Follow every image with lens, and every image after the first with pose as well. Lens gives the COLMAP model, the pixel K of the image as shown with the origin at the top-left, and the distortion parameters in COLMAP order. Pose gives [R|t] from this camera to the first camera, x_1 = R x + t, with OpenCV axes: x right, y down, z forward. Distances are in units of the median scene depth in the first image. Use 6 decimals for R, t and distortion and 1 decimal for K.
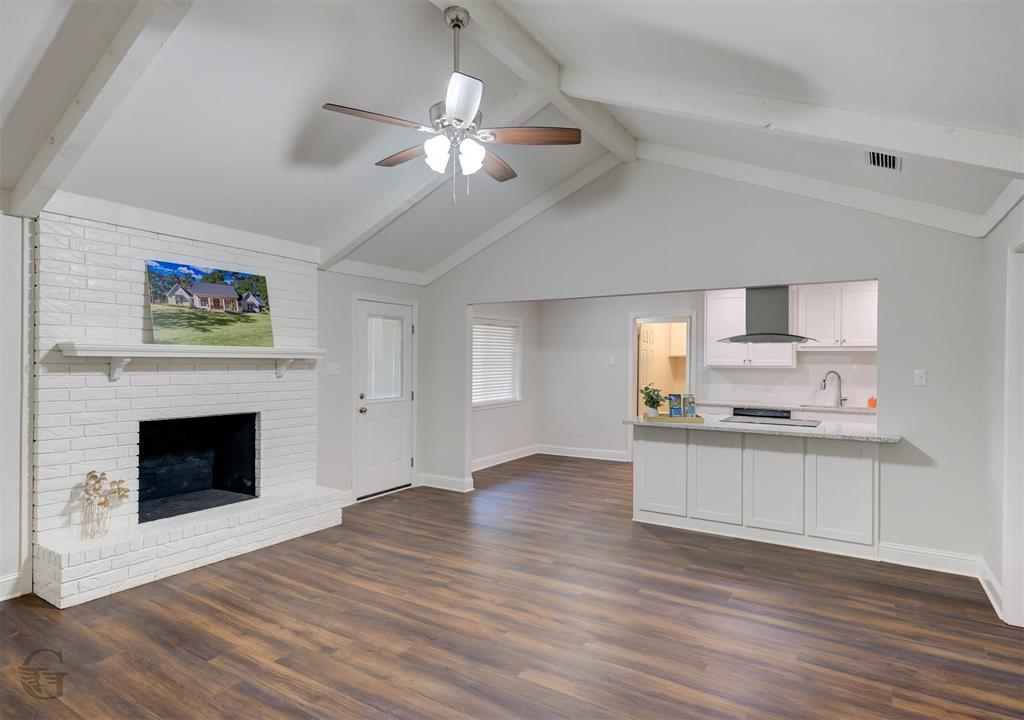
lens RADIAL K [[557.6, 0, 512.4], [0, 557.6, 360.3], [0, 0, 1]] dist [-0.000210, -0.000030]
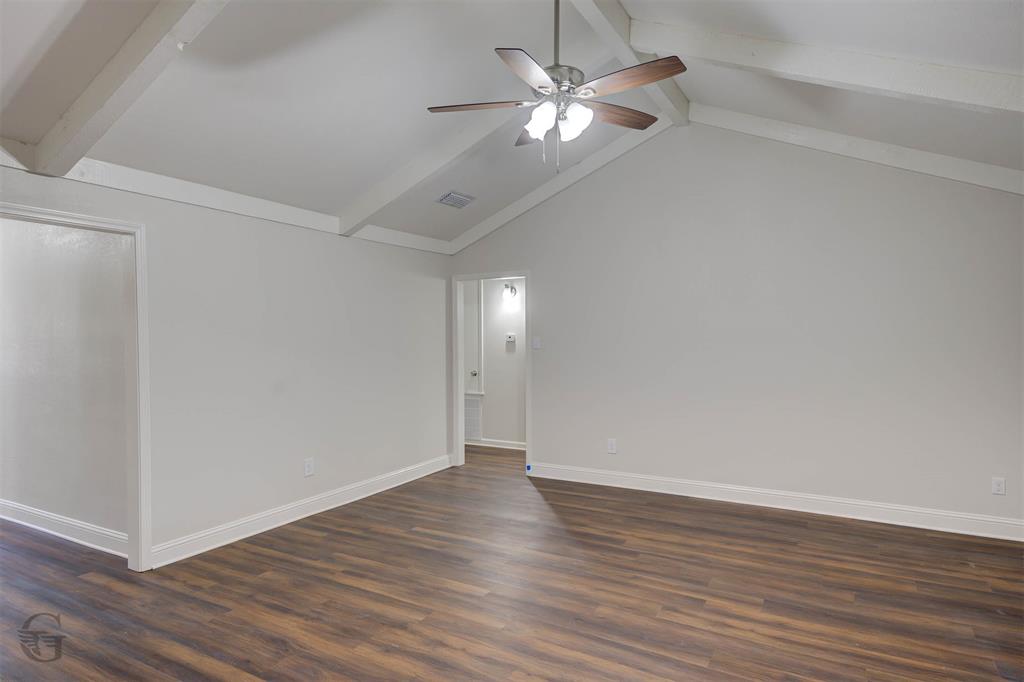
lens RADIAL K [[593.3, 0, 512.2], [0, 593.3, 340.9], [0, 0, 1]] dist [0.000441, 0.000060]
pose [[-0.998703, -0.004309, -0.050730, 0.028225], [-0.004600, 0.999974, 0.005623, 0.007292], [0.050704, 0.005849, -0.998697, 2.093883]]
